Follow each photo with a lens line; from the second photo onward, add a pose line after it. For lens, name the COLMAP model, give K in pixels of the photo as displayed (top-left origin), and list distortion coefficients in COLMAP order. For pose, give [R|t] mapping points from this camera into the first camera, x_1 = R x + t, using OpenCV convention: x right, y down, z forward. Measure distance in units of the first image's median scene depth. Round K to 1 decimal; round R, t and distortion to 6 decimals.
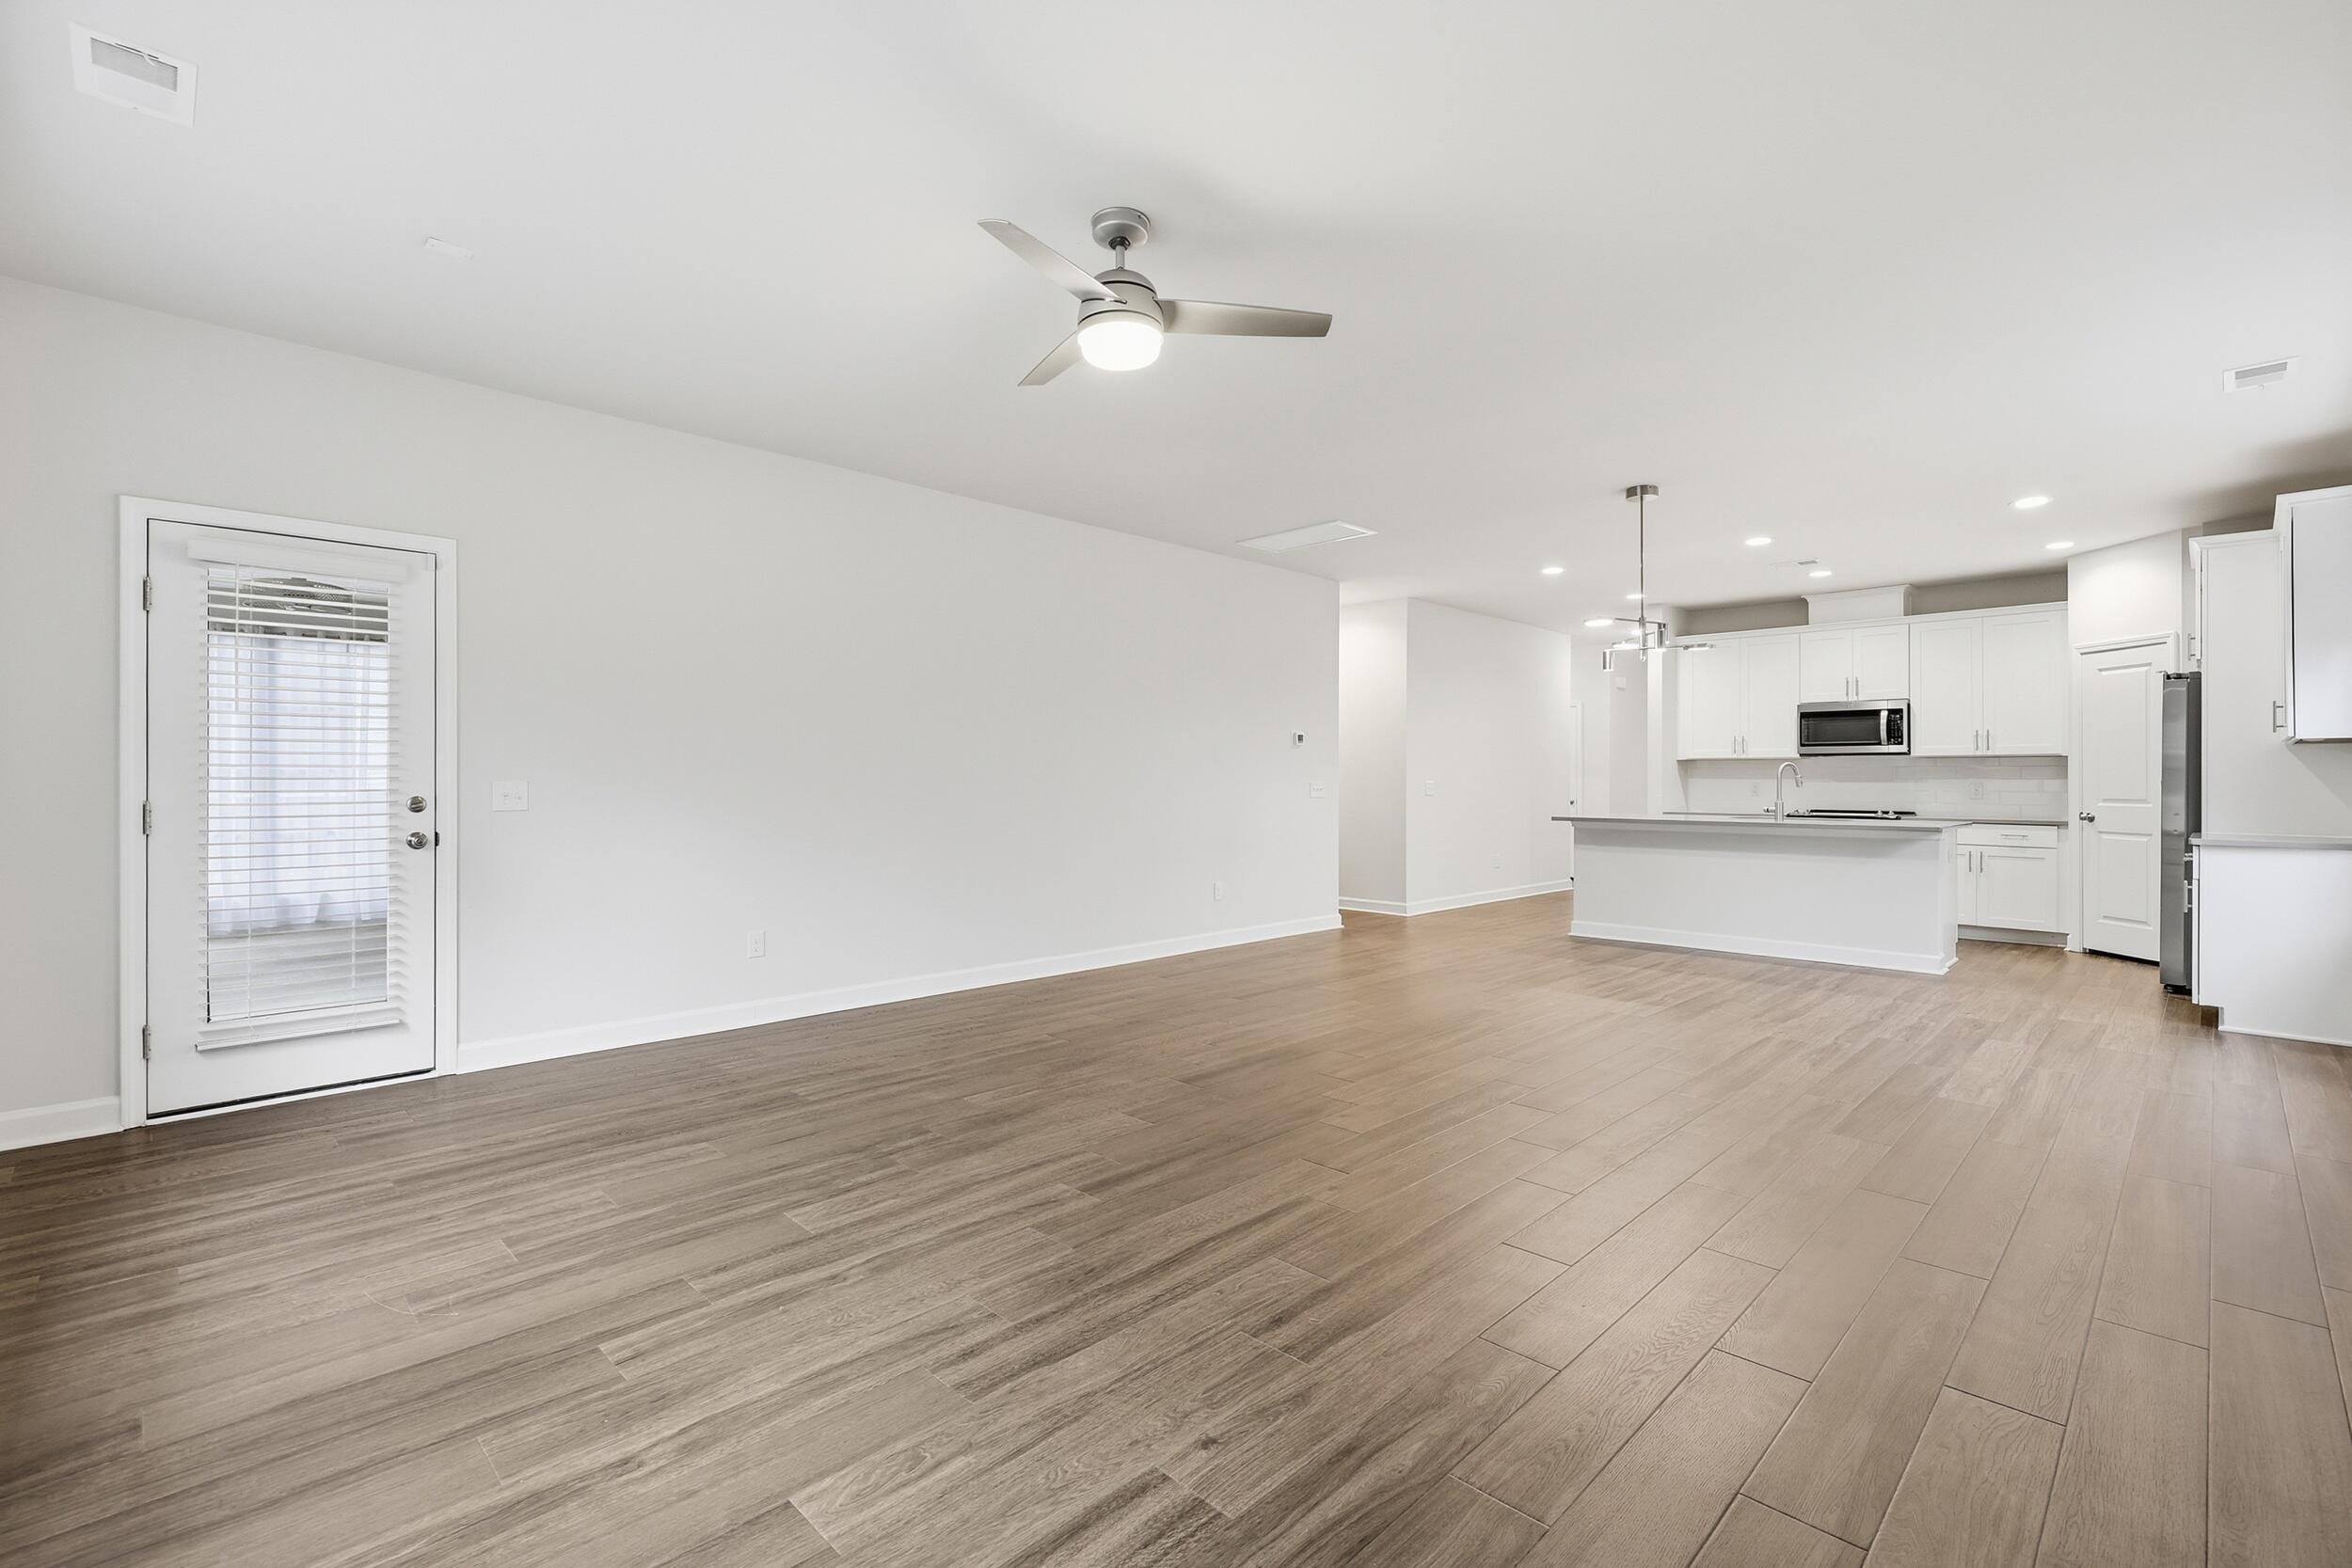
lens RADIAL K [[1030.2, 0, 1175.2], [0, 1030.2, 783.1], [0, 0, 1]] dist [0.006431, 0.000125]
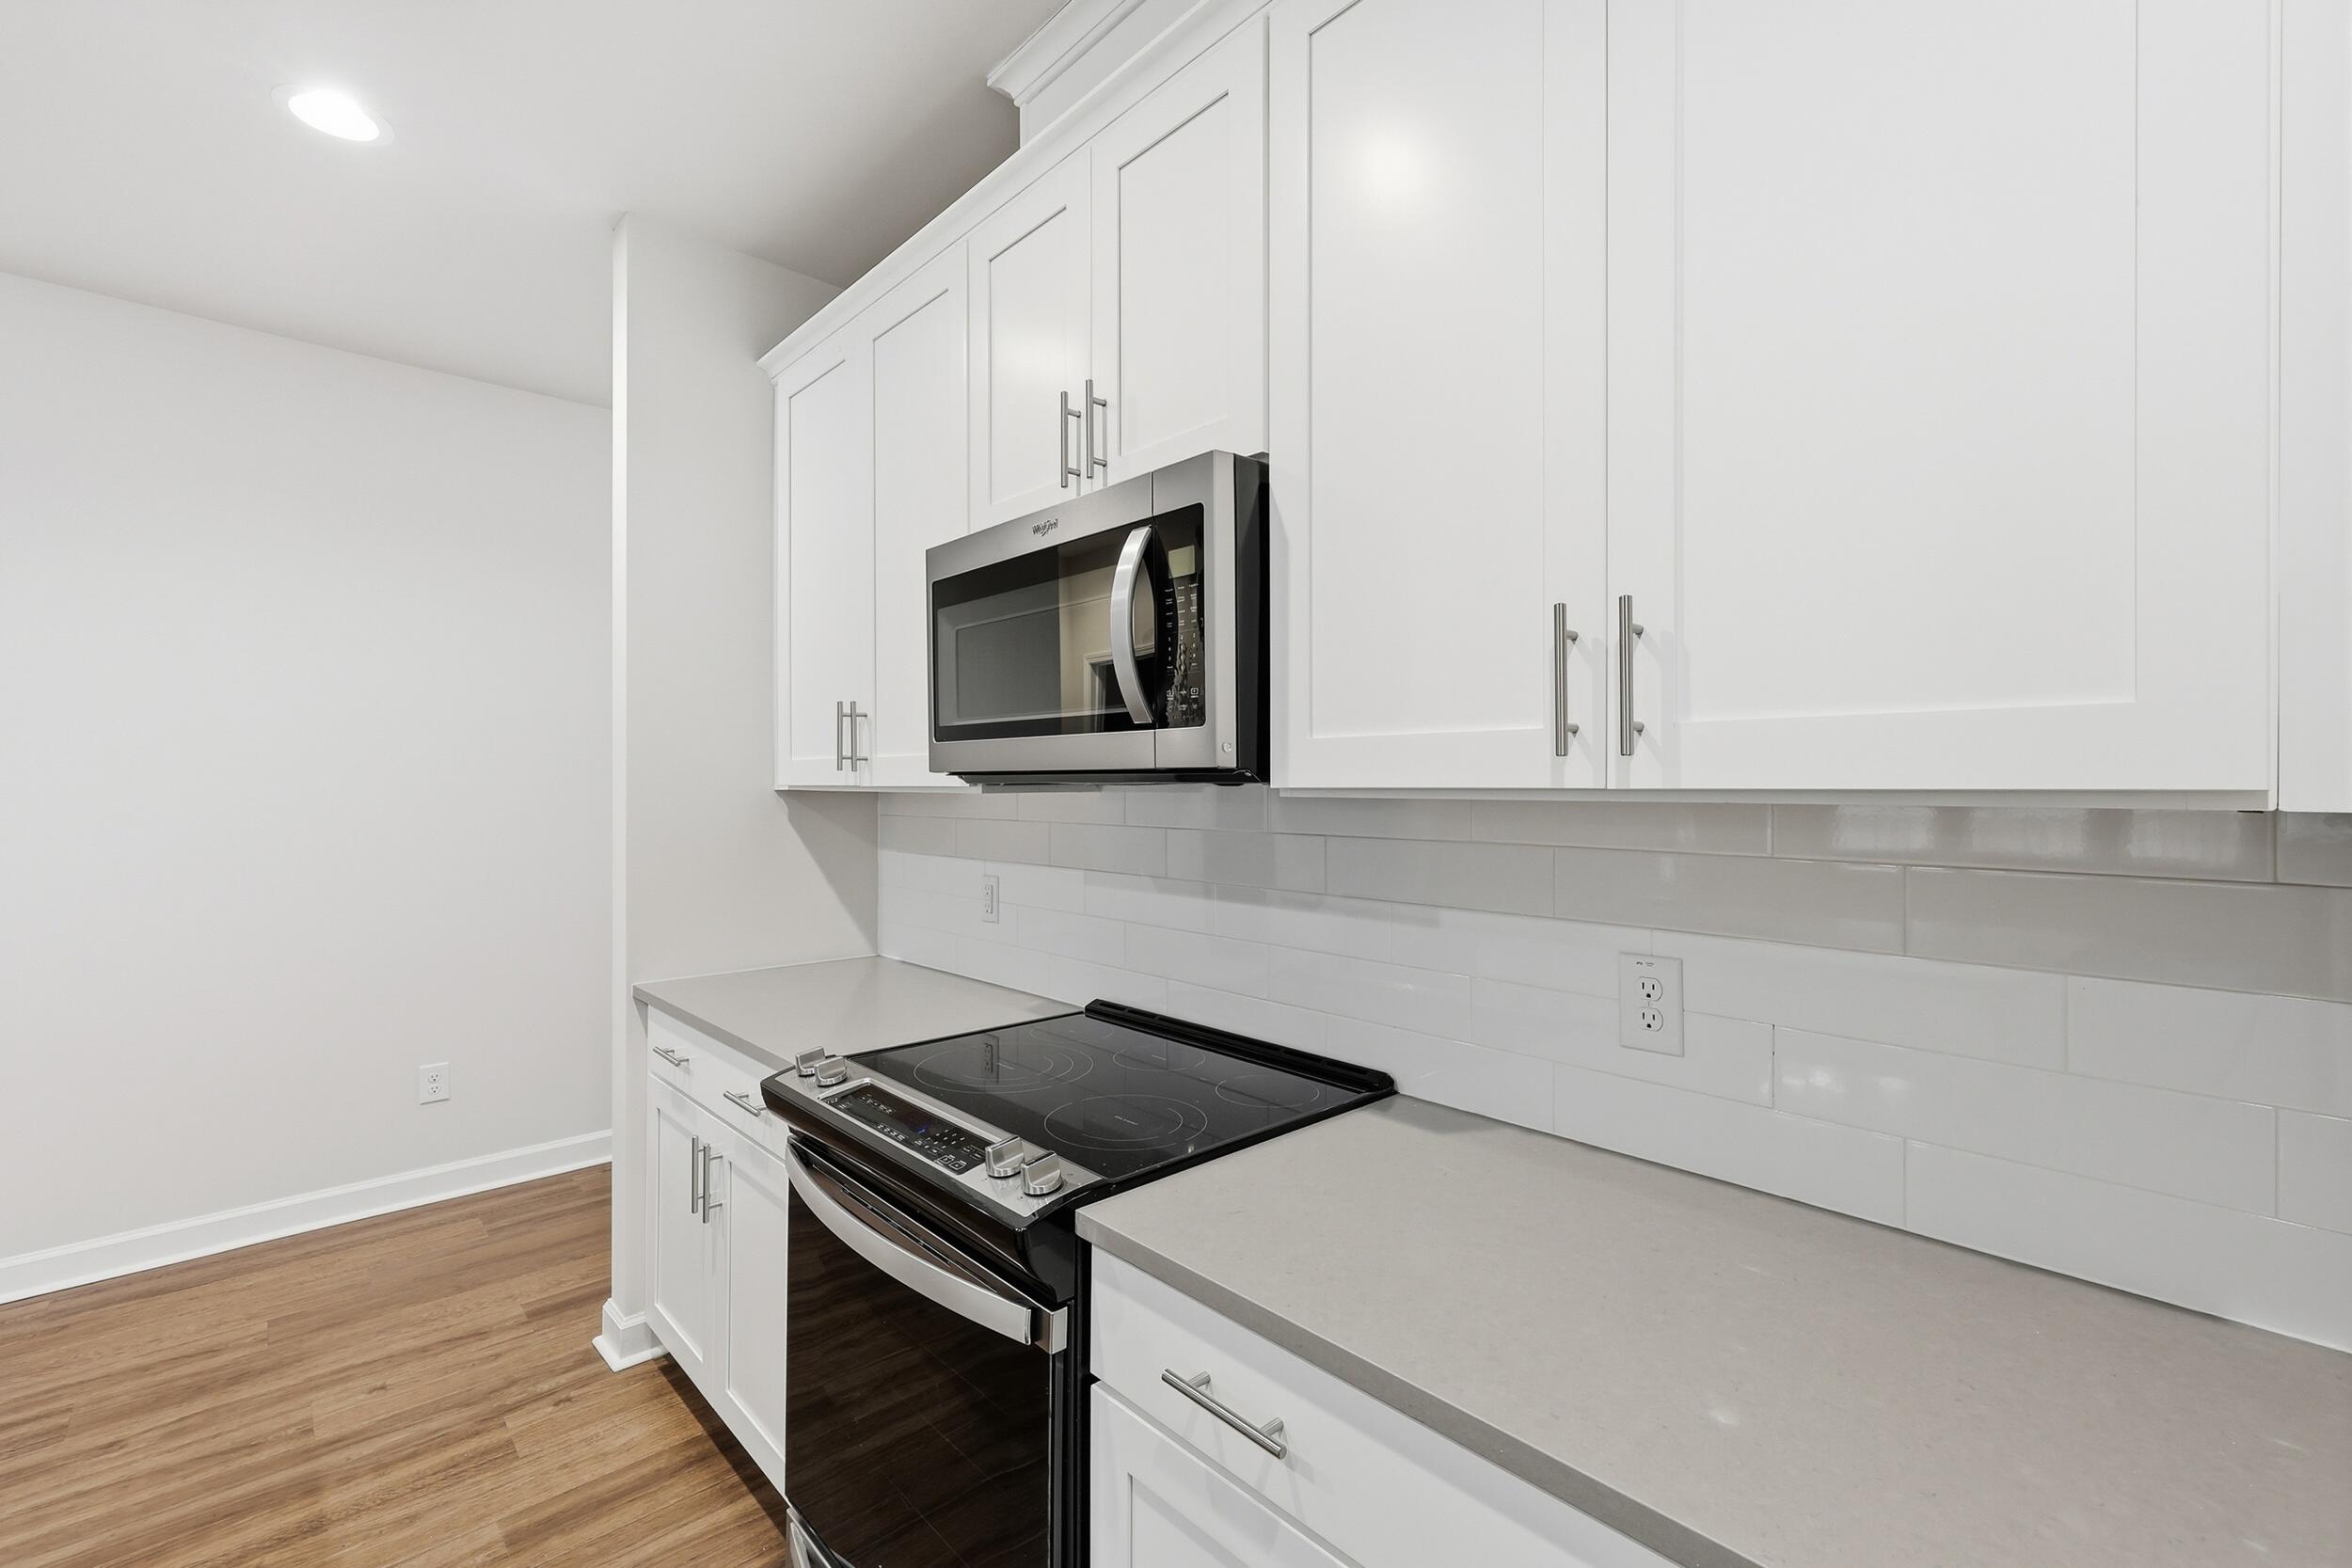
lens RADIAL K [[990.8, 0, 1155.1], [0, 990.8, 776.7], [0, 0, 1]] dist [0.001424, 0.000038]
pose [[0.998952, -0.010841, -0.044469, 0.732571], [0.010439, 0.999903, -0.009268, -0.027870], [0.044566, 0.008795, 0.998968, 0.874681]]
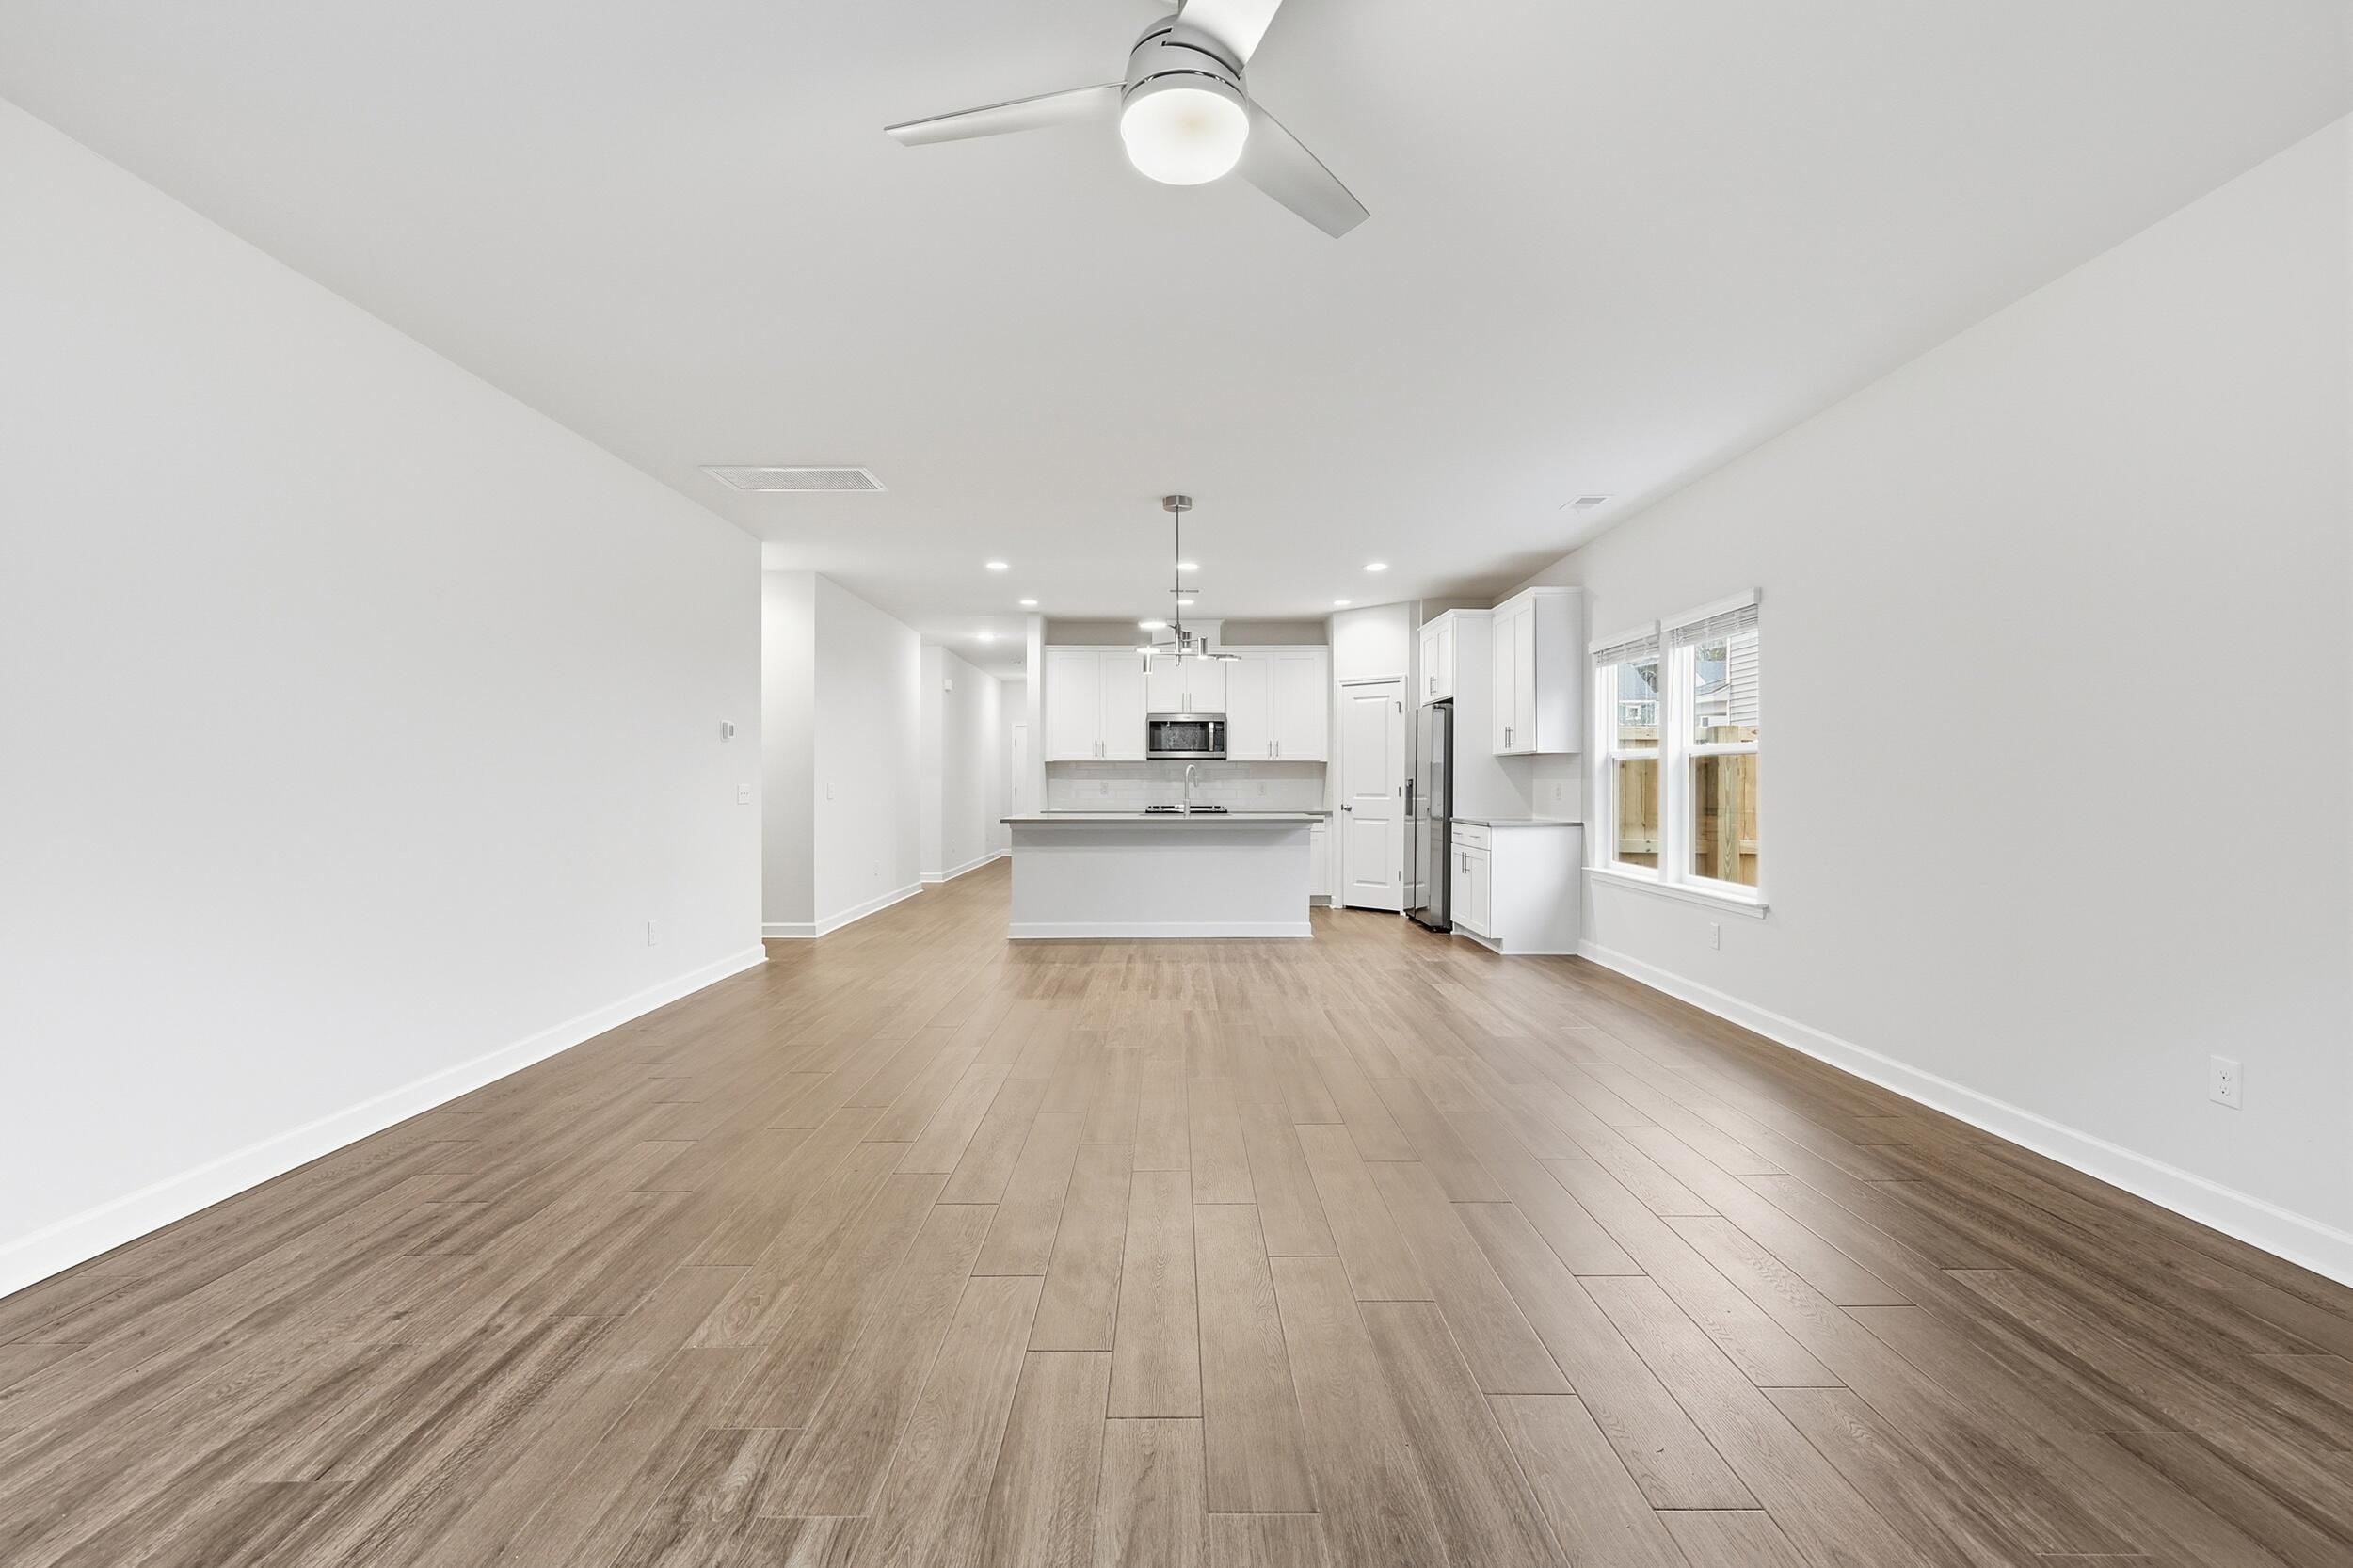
lens RADIAL K [[1030.8, 0, 1169.4], [0, 1030.8, 776.1], [0, 0, 1]] dist [0.006431, 0.000125]
pose [[0.706586, 0.000675, 0.707627, -0.204315], [0.004023, 0.999980, -0.004971, -0.002224], [-0.707616, 0.006359, 0.706569, 0.198049]]
